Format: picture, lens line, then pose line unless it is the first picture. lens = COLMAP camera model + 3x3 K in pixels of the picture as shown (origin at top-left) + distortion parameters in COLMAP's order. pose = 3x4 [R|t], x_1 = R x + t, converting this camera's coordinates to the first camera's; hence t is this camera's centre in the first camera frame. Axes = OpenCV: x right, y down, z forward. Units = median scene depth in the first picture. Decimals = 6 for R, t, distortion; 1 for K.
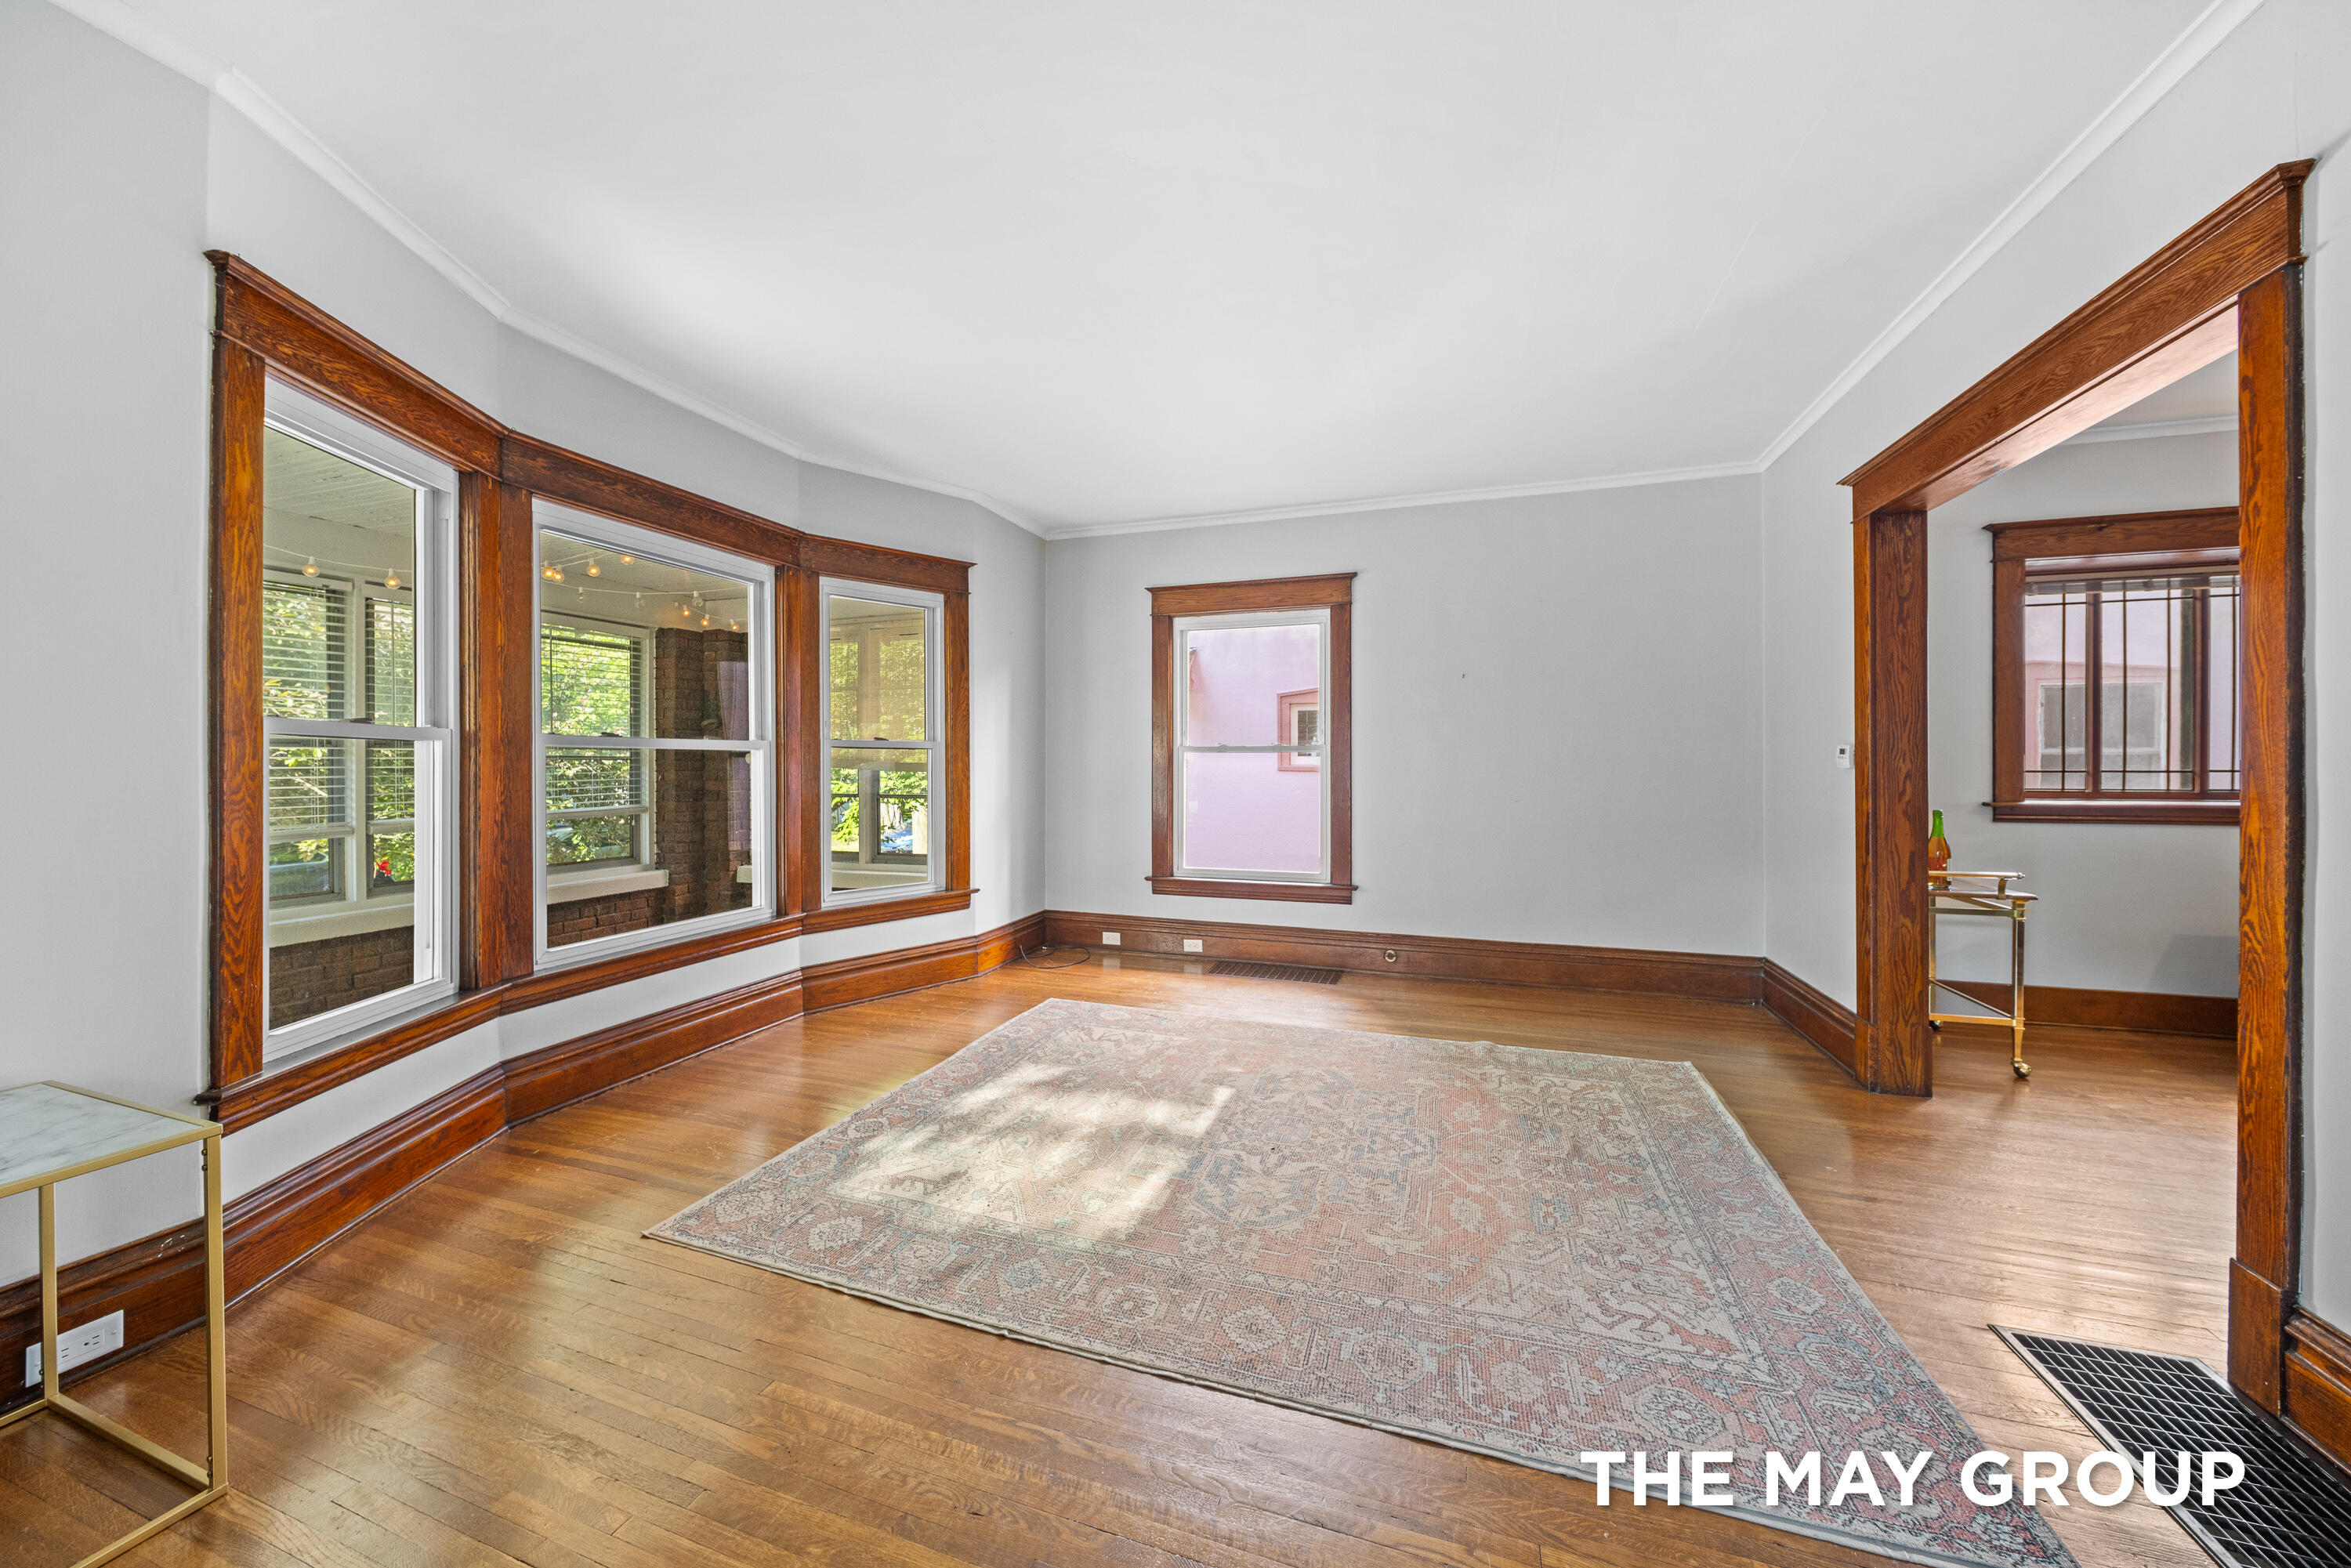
lens RADIAL K [[833.7, 0, 1181.1], [0, 833.7, 759.5], [0, 0, 1]] dist [-0.002652, -0.000636]
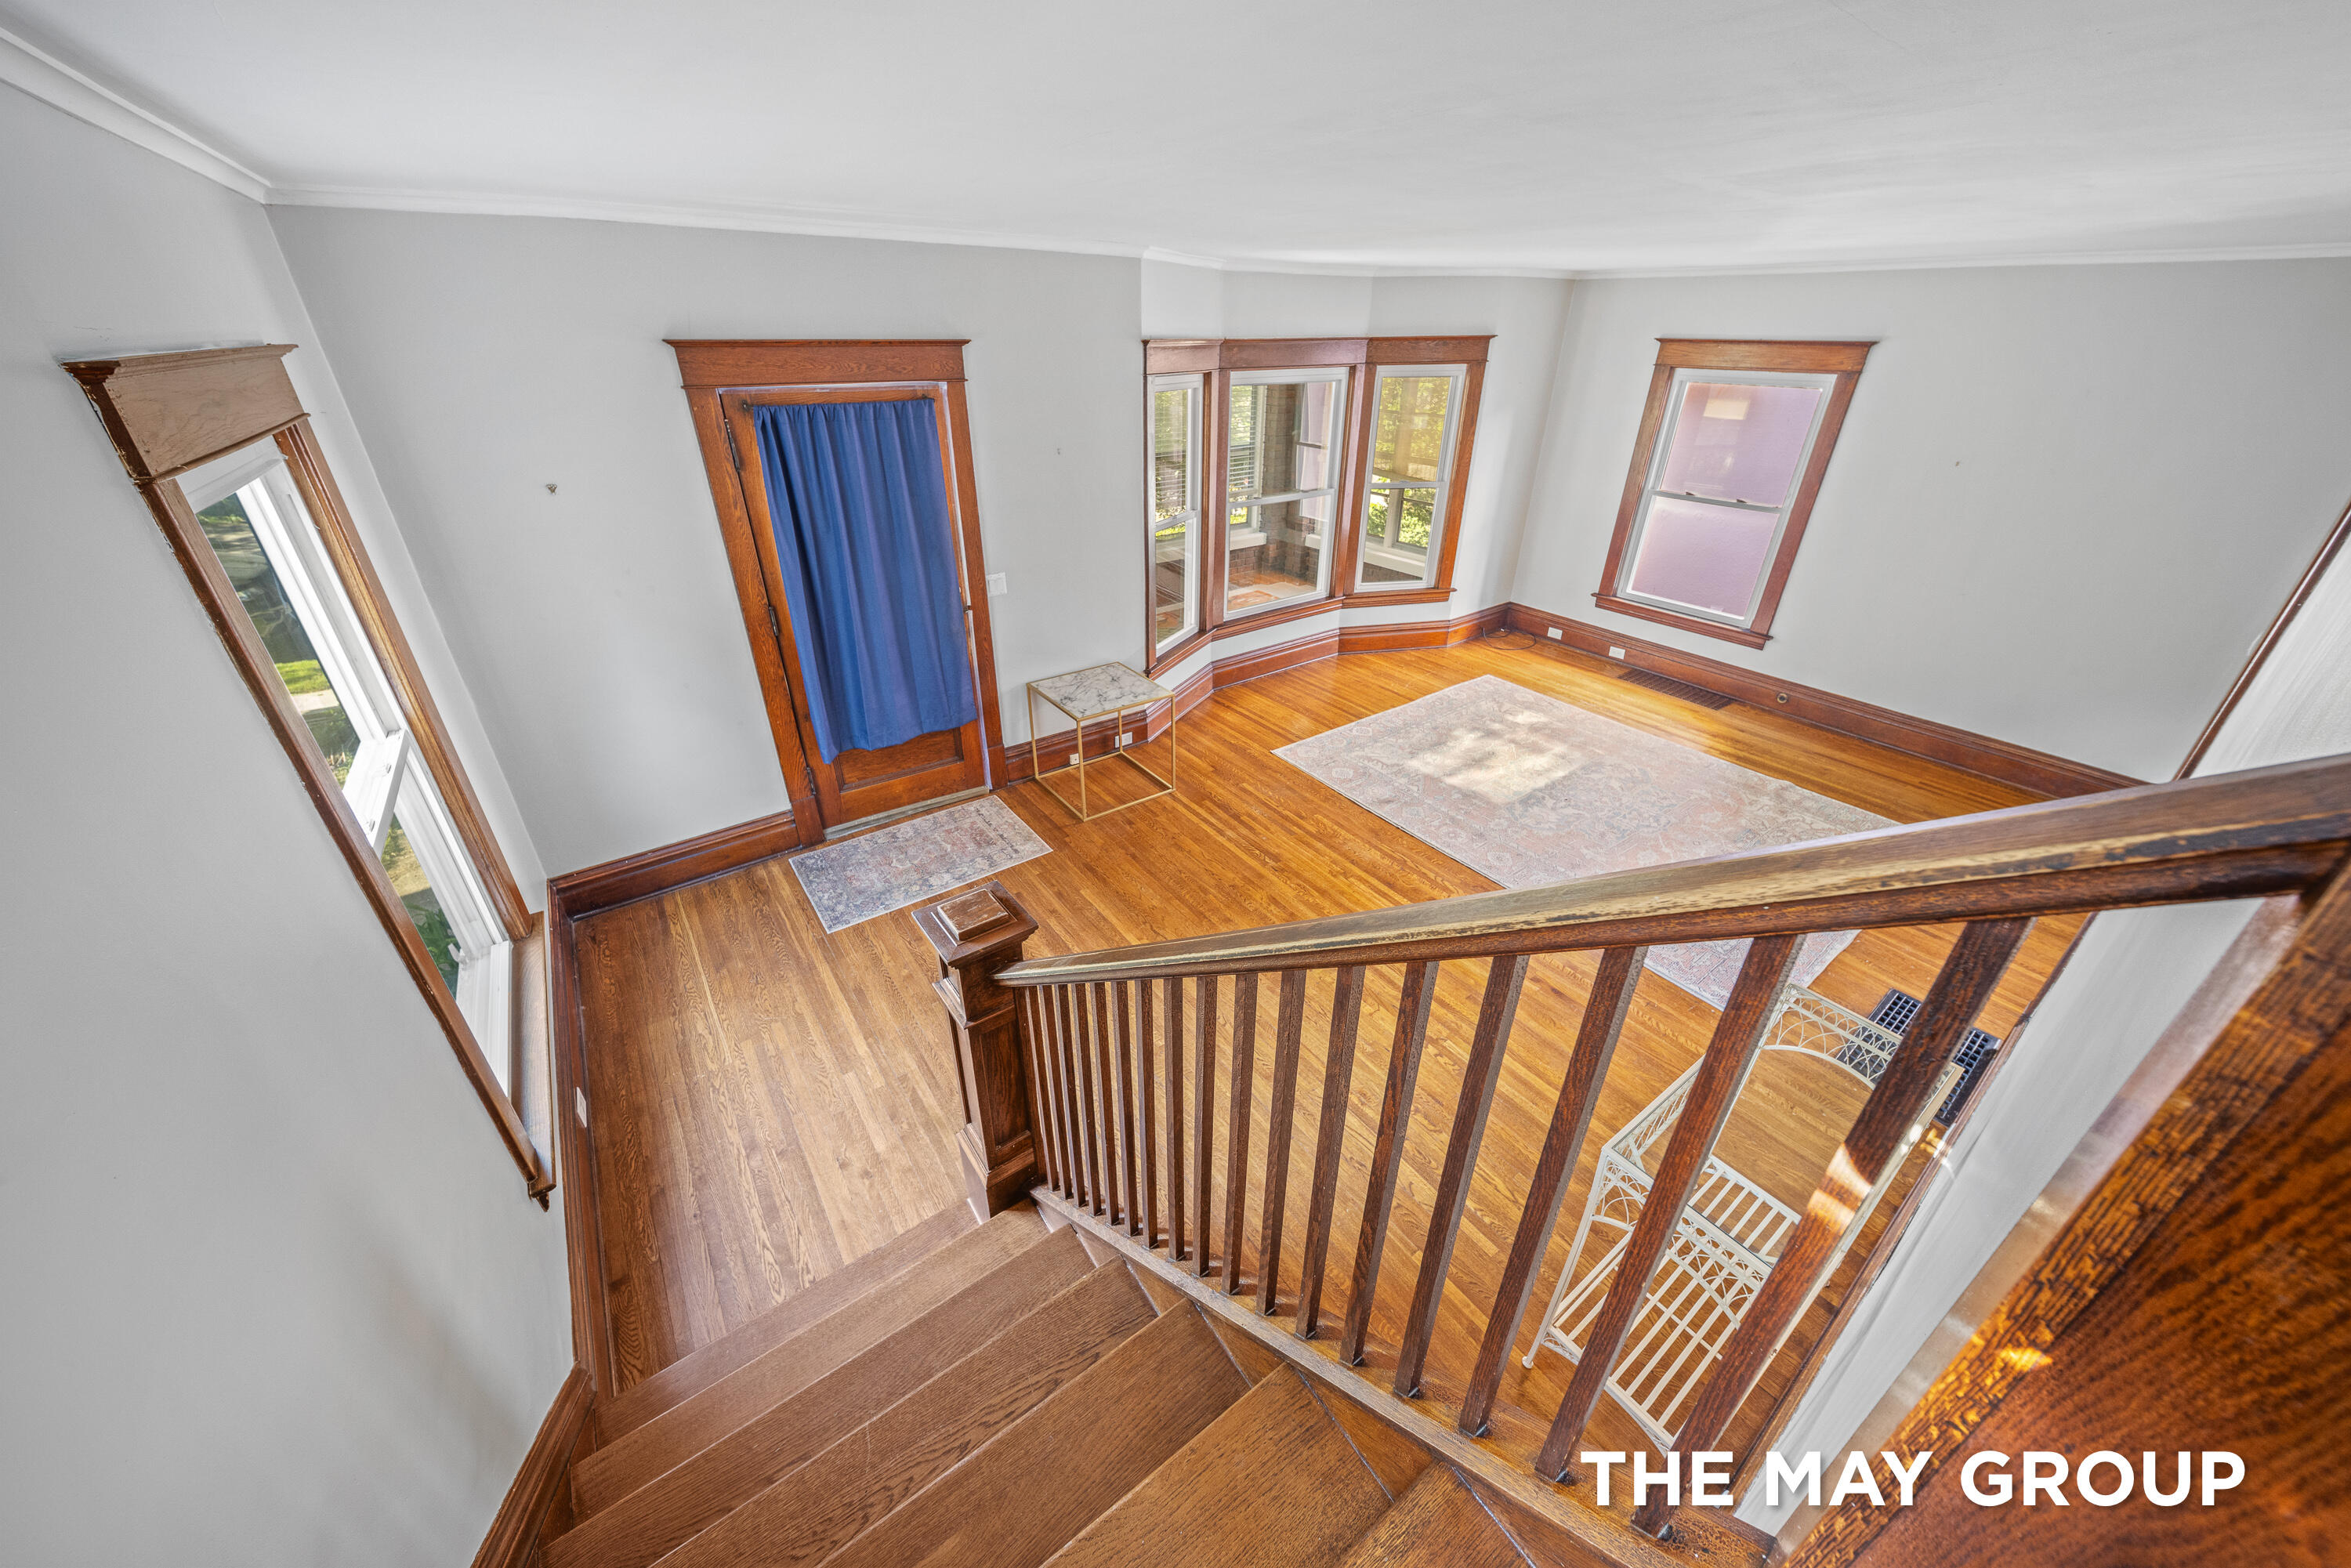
lens RADIAL K [[833.7, 0, 1190.1], [0, 833.7, 765.2], [0, 0, 1]] dist [-0.002652, -0.000636]
pose [[0.822710, 0.277484, -0.496136, 0.178058], [-0.012063, 0.881095, 0.472785, -0.253073], [0.568333, -0.382980, 0.728234, -0.430811]]
